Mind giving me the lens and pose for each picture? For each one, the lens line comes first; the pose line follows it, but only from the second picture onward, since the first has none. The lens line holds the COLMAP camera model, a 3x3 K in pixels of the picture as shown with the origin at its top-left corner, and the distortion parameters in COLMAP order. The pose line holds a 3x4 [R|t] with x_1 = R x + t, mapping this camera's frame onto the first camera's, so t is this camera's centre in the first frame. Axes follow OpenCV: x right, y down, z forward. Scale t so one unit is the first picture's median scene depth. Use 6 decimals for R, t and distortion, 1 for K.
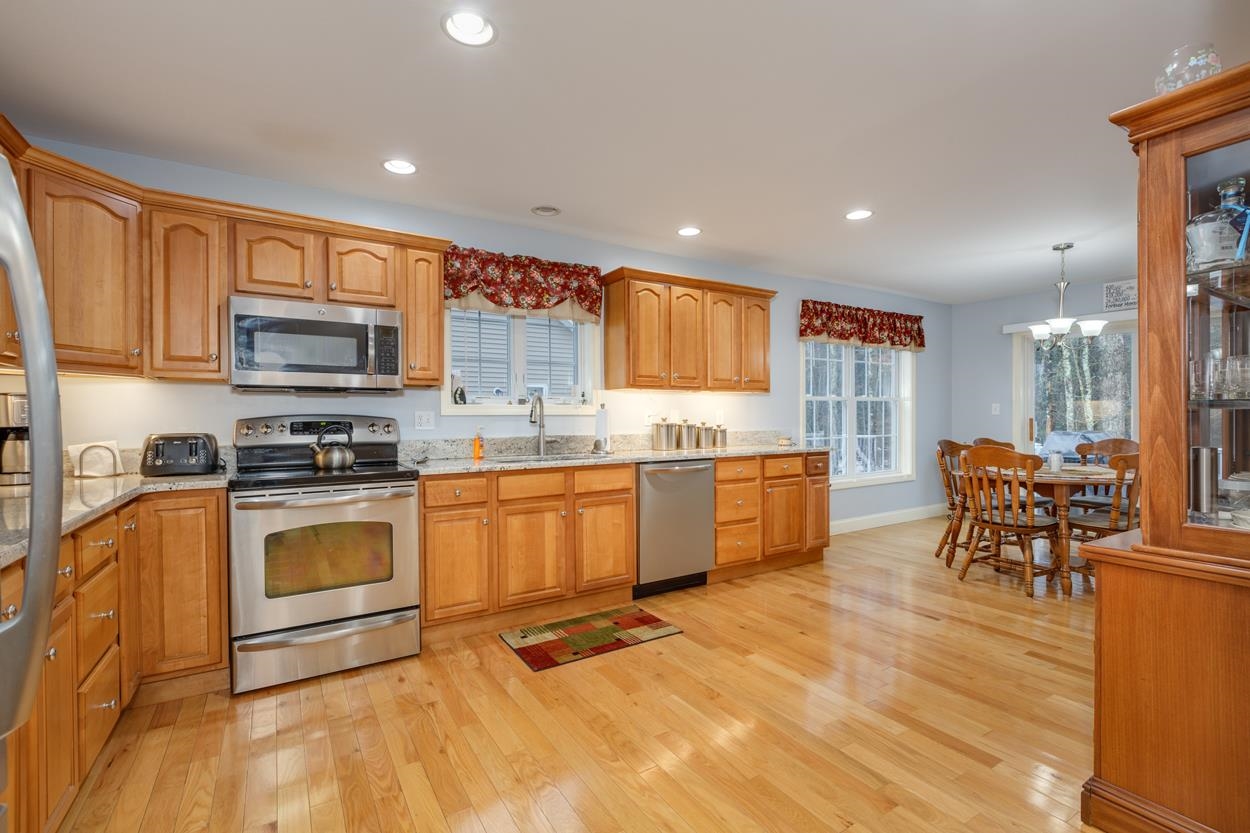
lens RADIAL K [[557.3, 0, 628.1], [0, 557.3, 401.5], [0, 0, 1]] dist [0.000475, 0.000345]
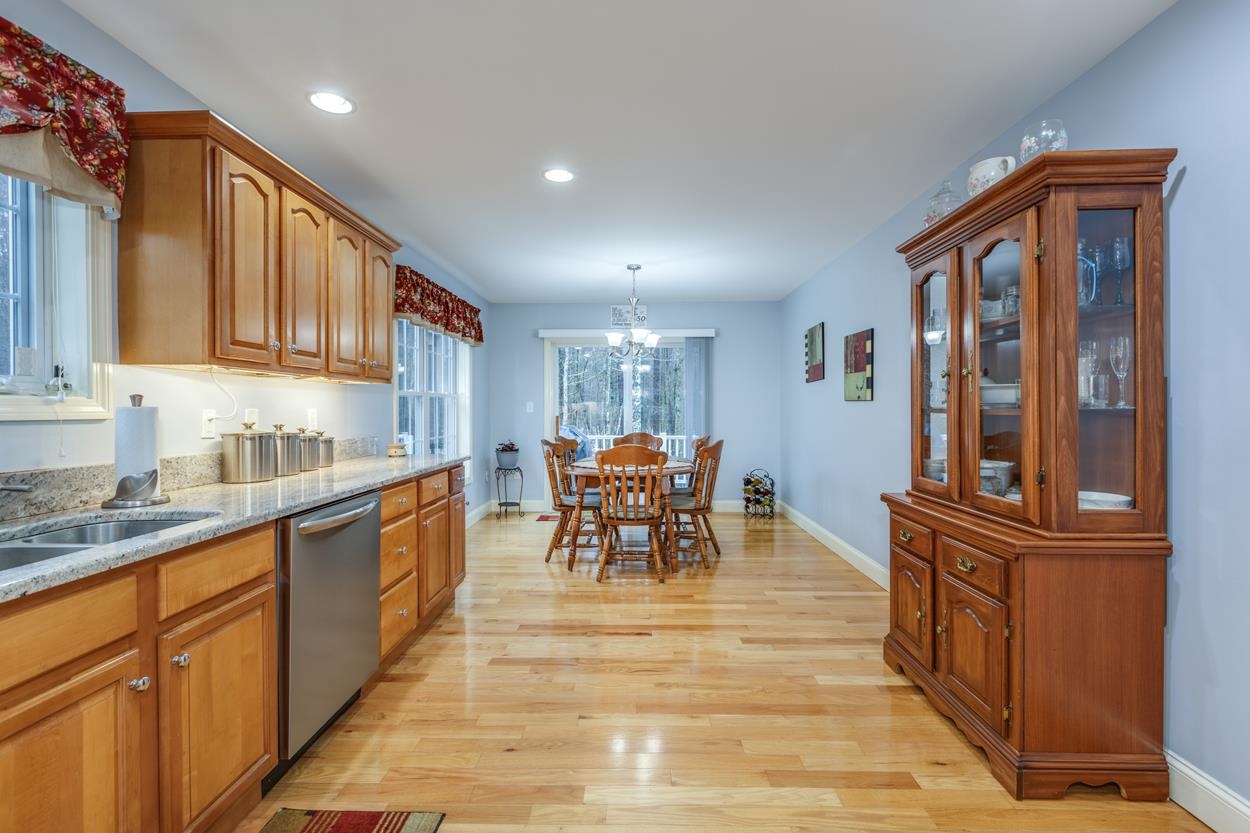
lens RADIAL K [[557.3, 0, 628.1], [0, 557.3, 401.5], [0, 0, 1]] dist [0.000475, 0.000345]
pose [[0.552929, 0.013964, 0.833112, -0.206276], [-0.021306, 0.999770, -0.002617, 0.002162], [-0.832956, -0.016304, 0.553099, 0.425796]]
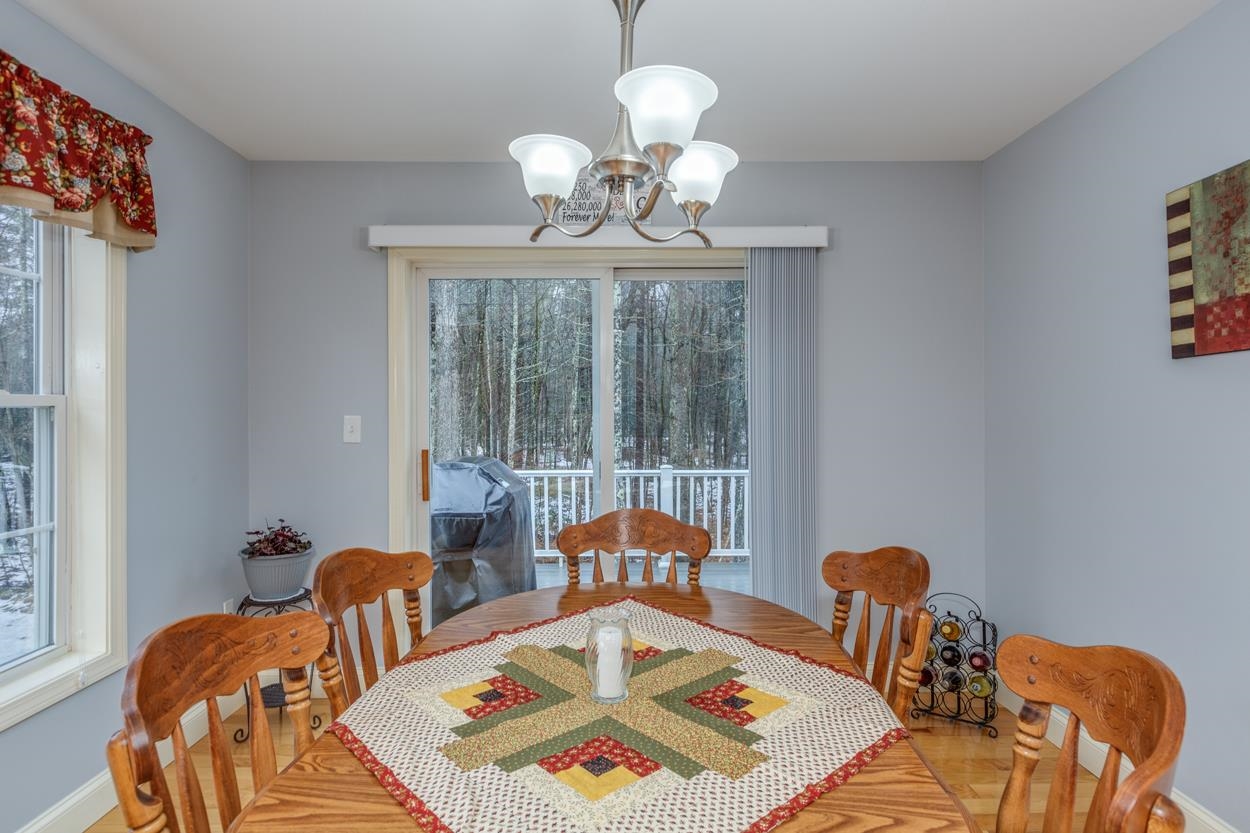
lens RADIAL K [[644.5, 0, 625.0], [0, 644.5, 416.5], [0, 0, 1]] dist [0.000569, 0.000039]
pose [[0.518547, -0.005707, 0.855030, 0.590805], [-0.019908, 0.999626, 0.018745, -0.013904], [-0.854817, -0.026743, 0.518239, 0.963519]]
